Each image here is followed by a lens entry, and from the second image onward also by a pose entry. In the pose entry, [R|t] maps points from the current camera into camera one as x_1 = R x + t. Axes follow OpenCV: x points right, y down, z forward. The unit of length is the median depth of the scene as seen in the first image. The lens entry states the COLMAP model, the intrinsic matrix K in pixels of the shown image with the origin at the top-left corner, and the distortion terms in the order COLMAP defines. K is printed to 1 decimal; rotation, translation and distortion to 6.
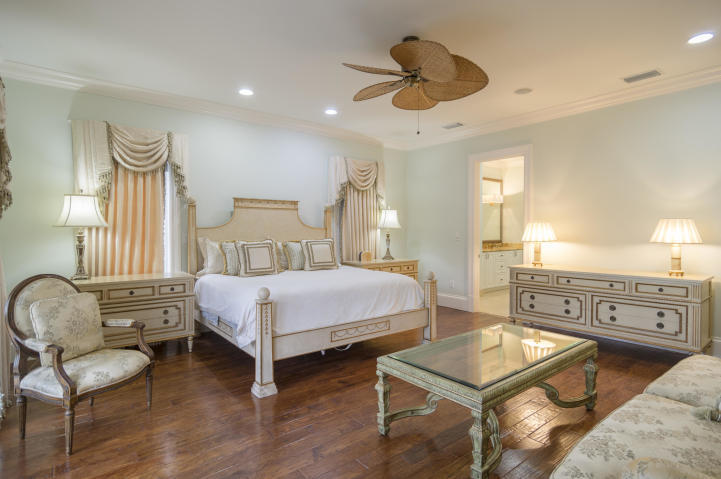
lens RADIAL K [[386.2, 0, 364.0], [0, 386.2, 228.0], [0, 0, 1]] dist [0.001962, 0.002451]
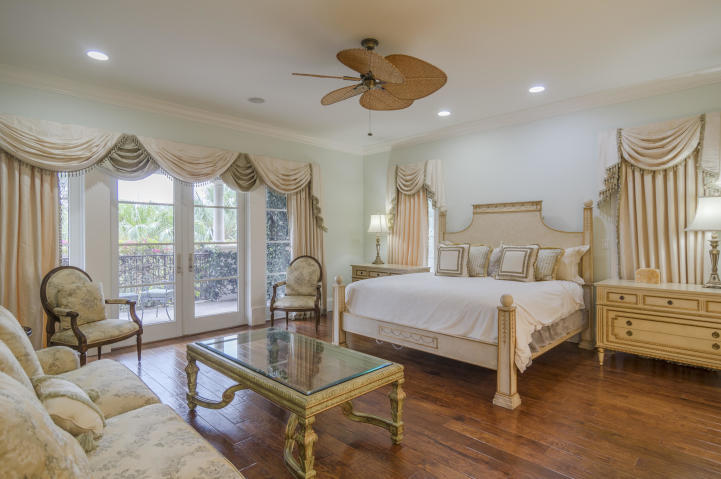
lens RADIAL K [[386.2, 0, 363.1], [0, 386.2, 235.6], [0, 0, 1]] dist [0.001962, 0.002451]
pose [[0.102463, 0.000677, -0.994737, 0.725481], [0.008925, 0.999959, 0.001599, 0.003367], [0.994697, -0.009042, 0.102453, 0.585866]]
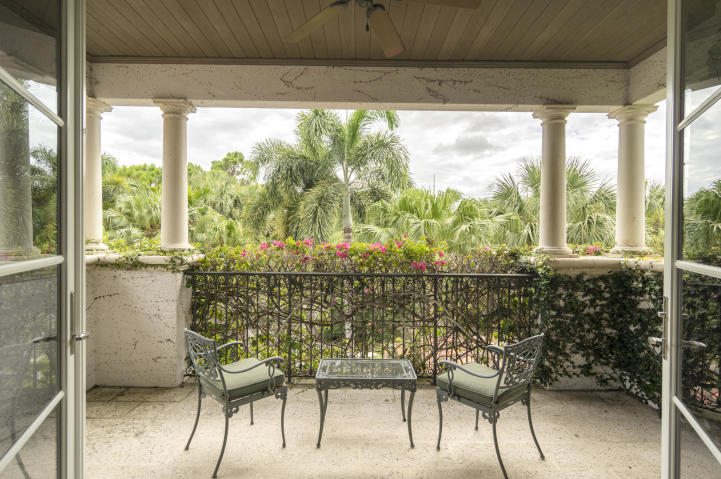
lens RADIAL K [[386.2, 0, 362.3], [0, 386.2, 238.8], [0, 0, 1]] dist [0.001962, 0.002451]
pose [[-0.626477, 0.002846, -0.779434, -0.209312], [-0.001628, 0.999986, 0.004960, 0.003519], [0.779438, 0.004376, -0.626464, 0.313056]]
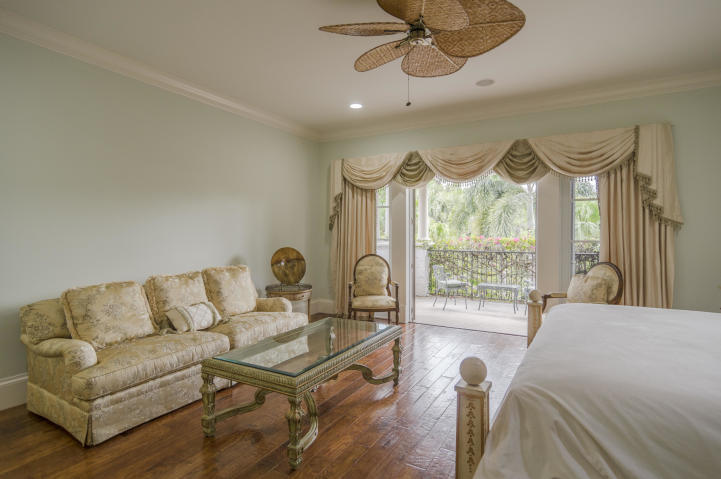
lens RADIAL K [[386.2, 0, 360.8], [0, 386.2, 236.4], [0, 0, 1]] dist [0.001962, 0.002451]
pose [[-0.931550, 0.003999, -0.363592, 0.337159], [0.004005, 0.999992, 0.000738, 0.007391], [0.363592, -0.000769, -0.931558, 1.097424]]
